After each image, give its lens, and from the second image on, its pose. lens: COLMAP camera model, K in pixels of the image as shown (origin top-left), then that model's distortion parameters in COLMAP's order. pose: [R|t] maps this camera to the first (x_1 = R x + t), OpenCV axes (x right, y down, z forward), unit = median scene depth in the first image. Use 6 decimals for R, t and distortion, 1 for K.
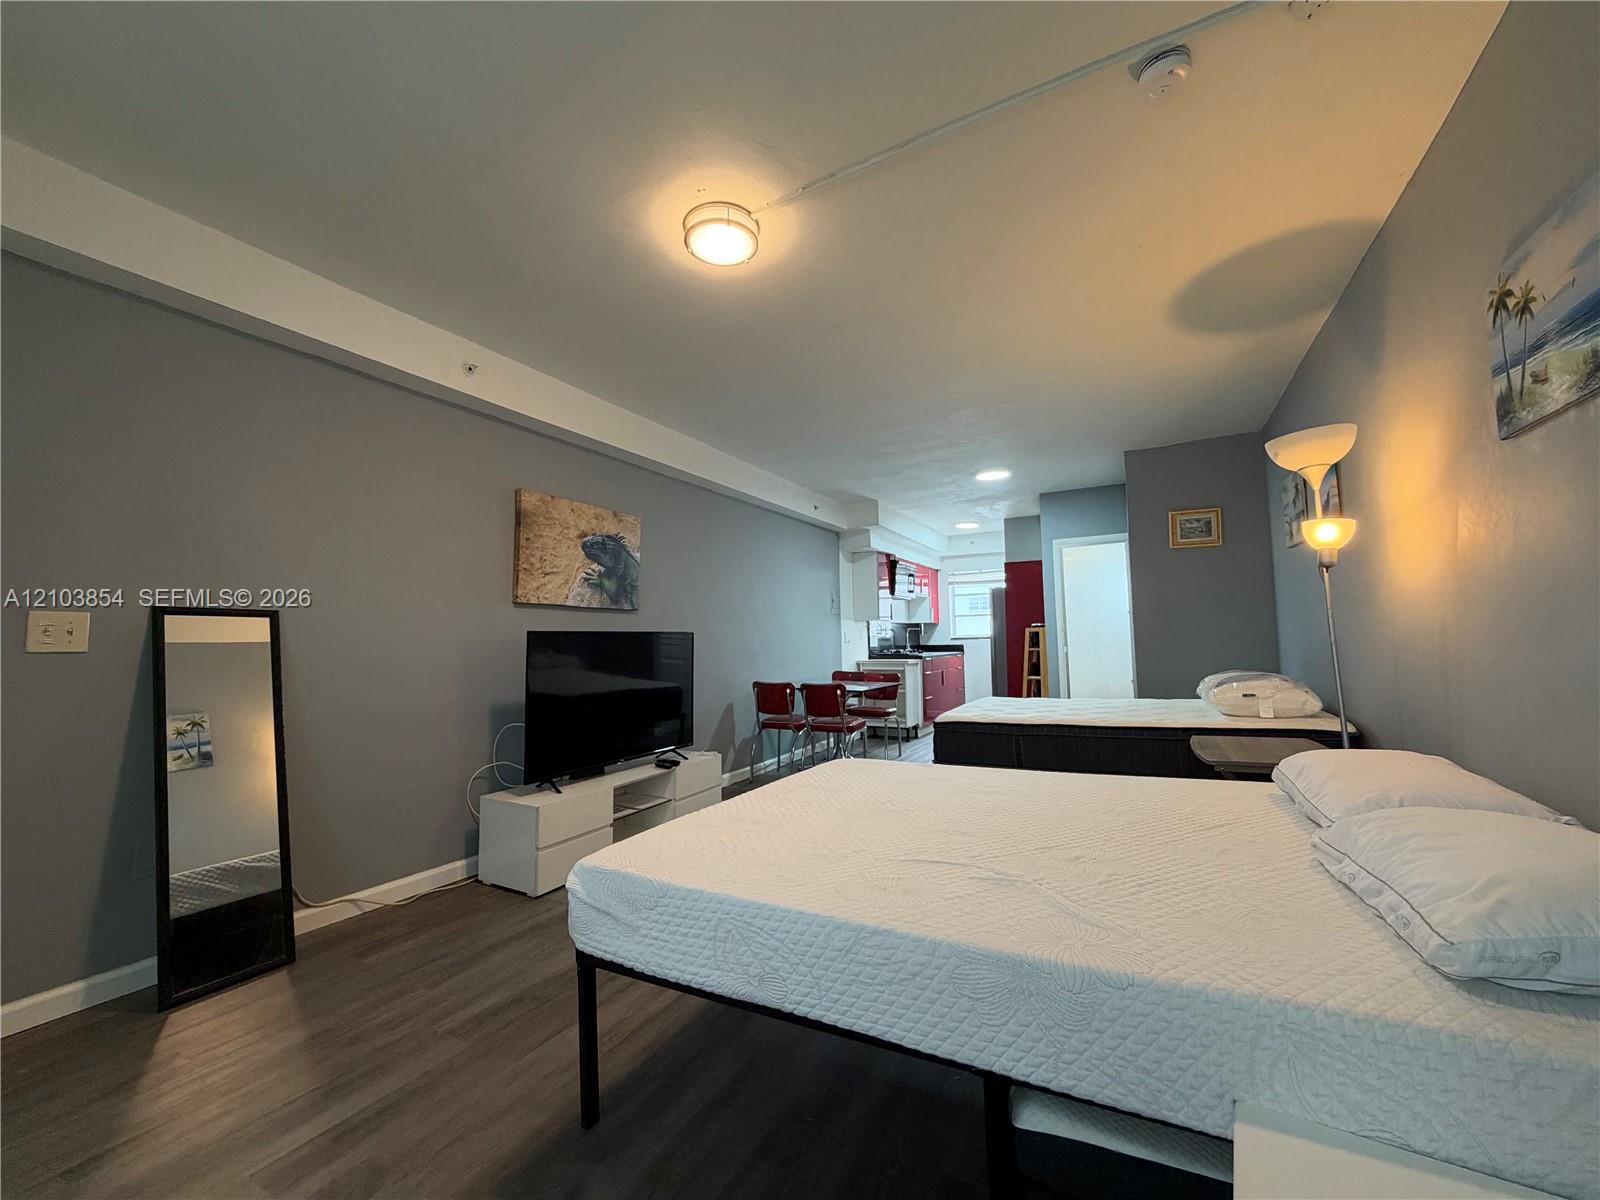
lens RADIAL K [[635.9, 0, 792.9], [0, 635.9, 603.4], [0, 0, 1]] dist [-0.001169, -0.000059]
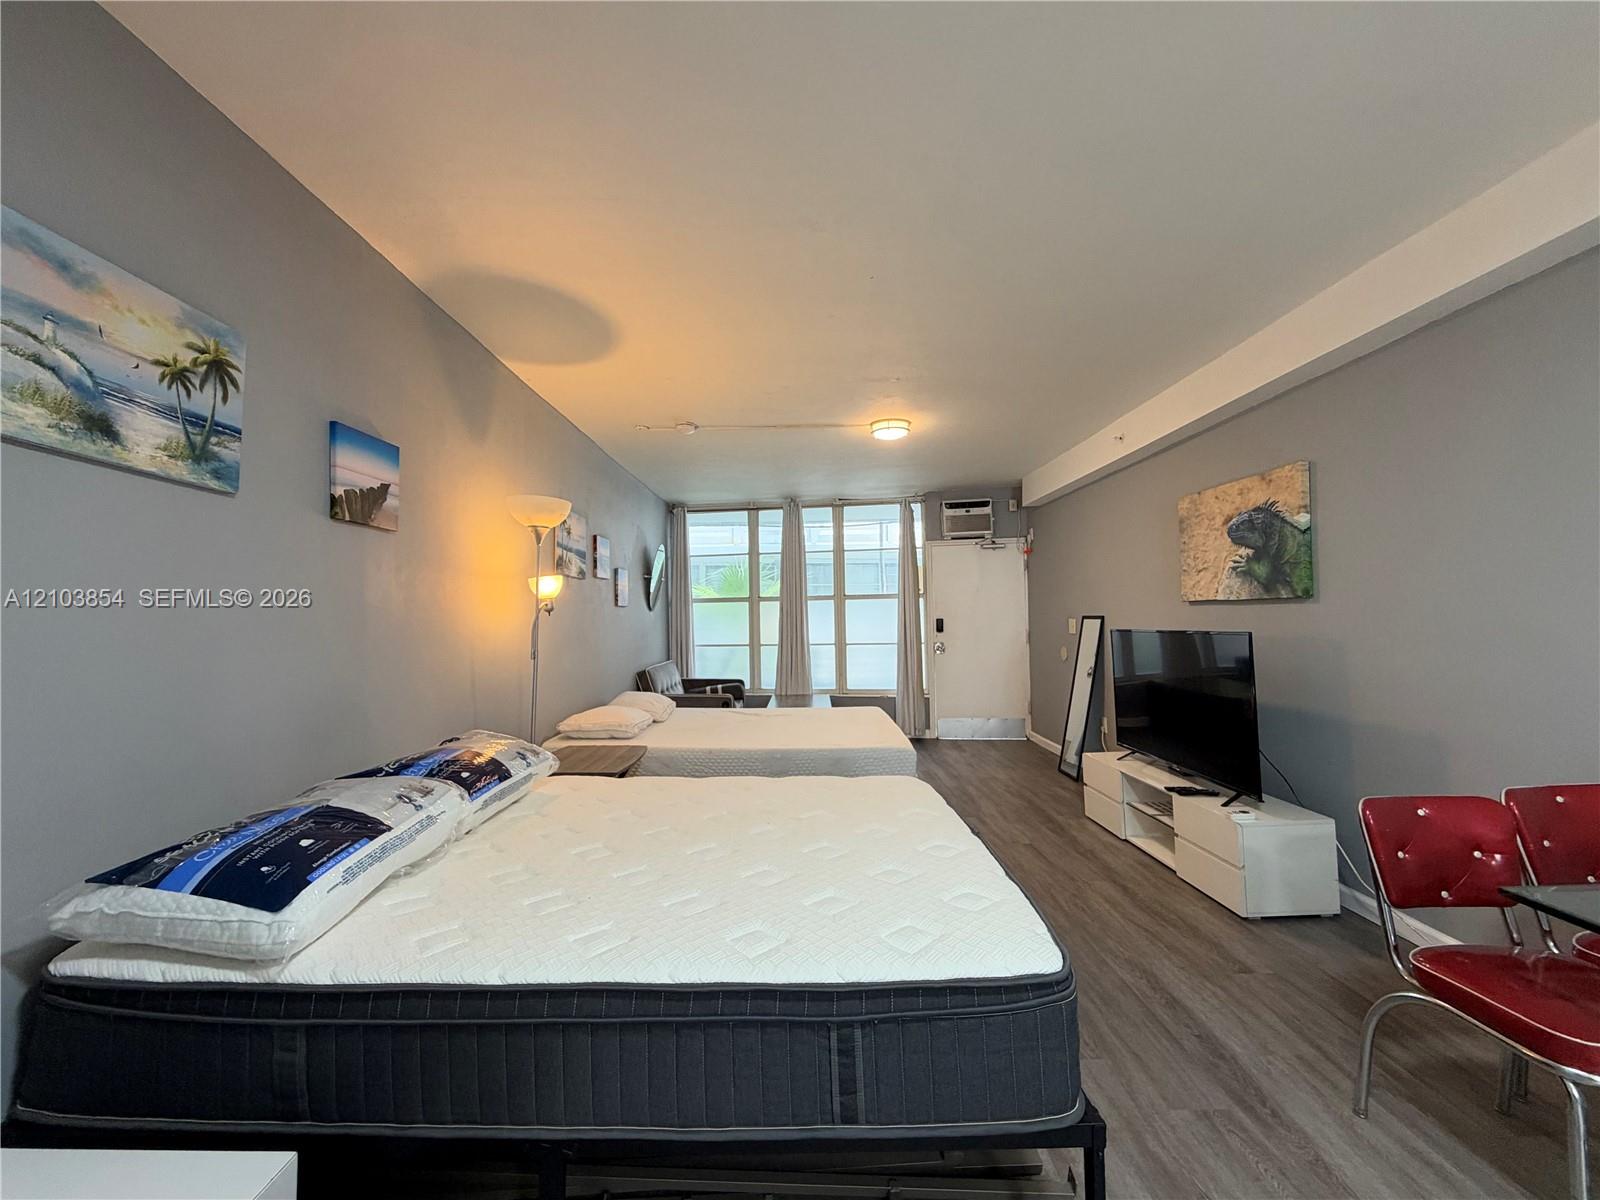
lens RADIAL K [[635.9, 0, 796.8], [0, 635.9, 603.0], [0, 0, 1]] dist [-0.001169, -0.000059]
pose [[-0.875082, 0.022838, -0.483436, 0.631218], [0.066199, 0.995146, -0.072818, 0.033837], [0.479426, -0.095724, -0.872346, 1.472678]]
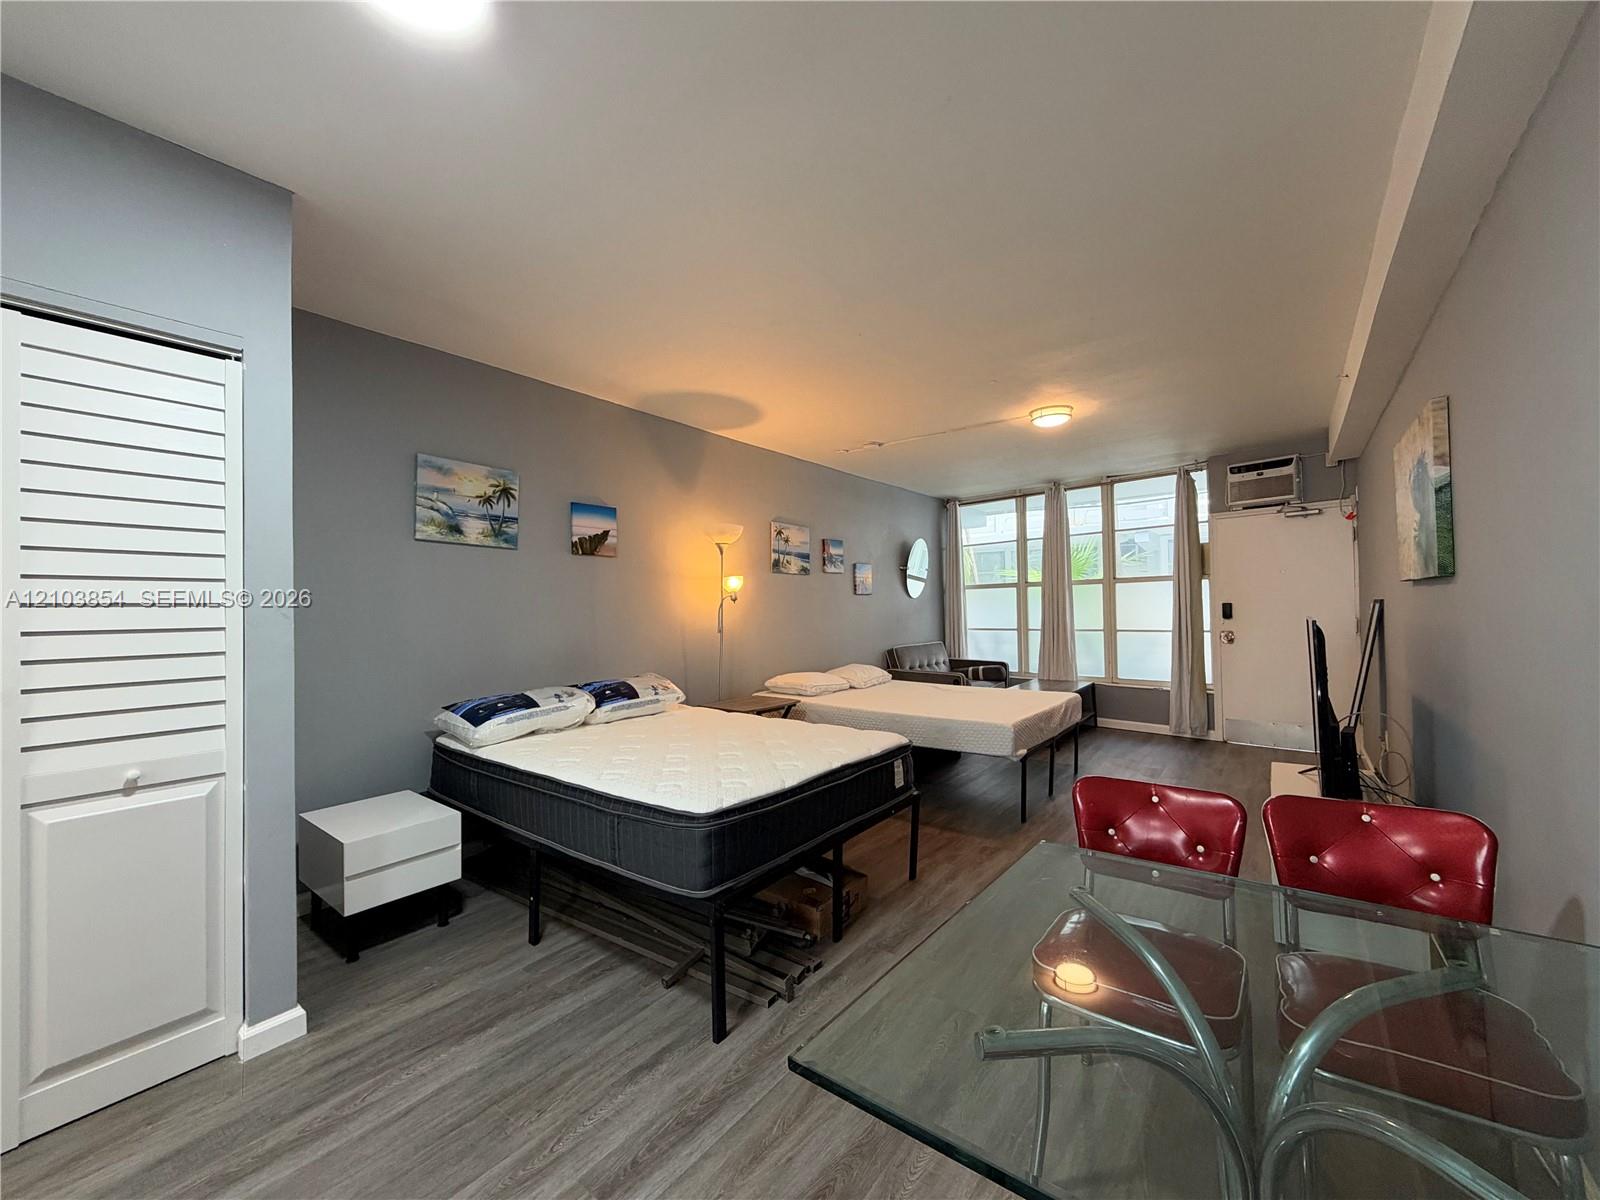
lens RADIAL K [[635.9, 0, 800.7], [0, 635.9, 602.3], [0, 0, 1]] dist [-0.001169, -0.000059]
pose [[-0.988769, 0.039308, 0.144188, 0.223169], [0.027850, 0.996354, -0.080642, 0.066568], [-0.146832, -0.075721, -0.986259, 1.759094]]
